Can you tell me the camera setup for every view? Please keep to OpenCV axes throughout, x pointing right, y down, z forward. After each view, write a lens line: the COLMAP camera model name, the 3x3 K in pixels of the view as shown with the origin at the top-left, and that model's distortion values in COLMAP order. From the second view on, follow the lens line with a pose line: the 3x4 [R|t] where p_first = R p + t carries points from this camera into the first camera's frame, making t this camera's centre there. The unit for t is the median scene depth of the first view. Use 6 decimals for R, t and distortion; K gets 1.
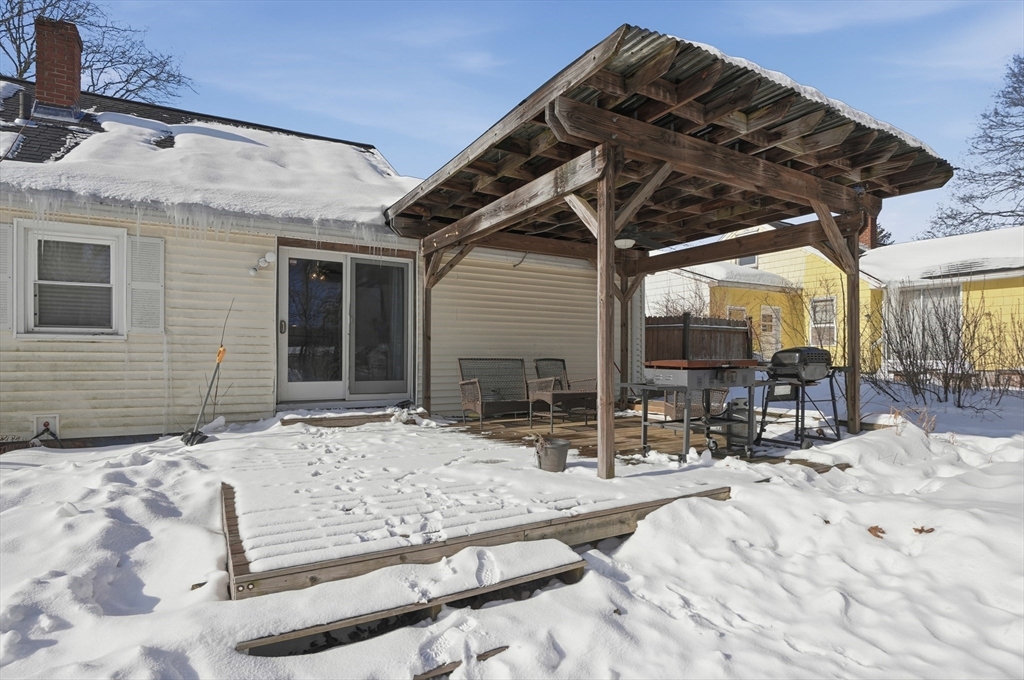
lens RADIAL K [[520.5, 0, 503.4], [0, 520.5, 360.3], [0, 0, 1]] dist [-0.015547, -0.004870]
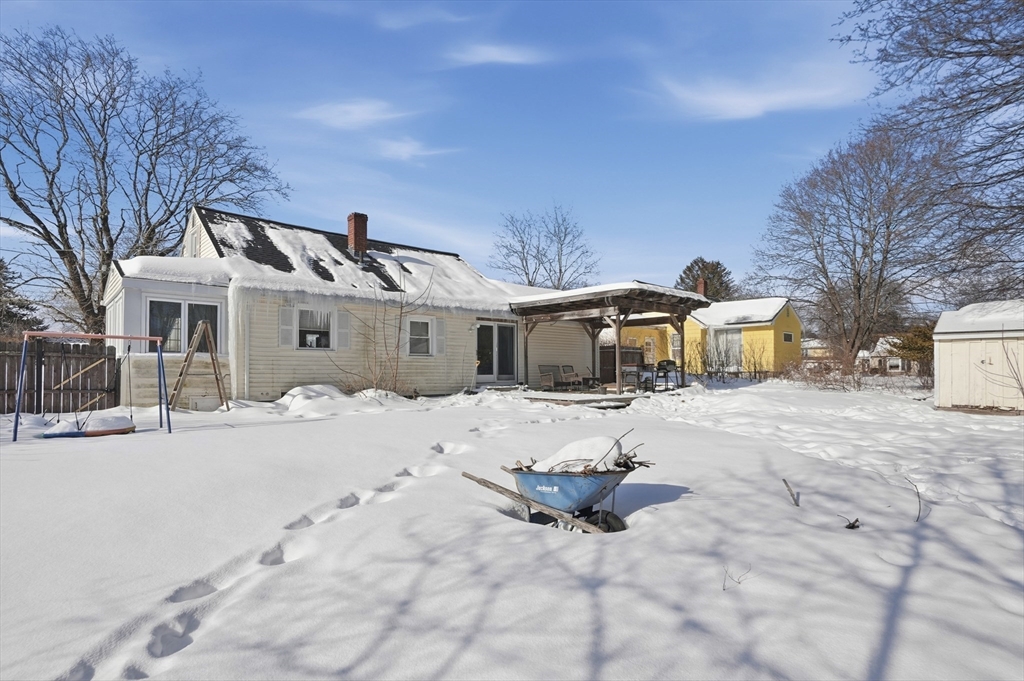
lens RADIAL K [[520.5, 0, 501.2], [0, 520.5, 367.3], [0, 0, 1]] dist [-0.015547, -0.004870]
pose [[0.977283, -0.007450, 0.211809, -0.913475], [0.011265, 0.999795, -0.016812, 0.053281], [-0.211640, 0.018817, 0.977167, -1.589151]]
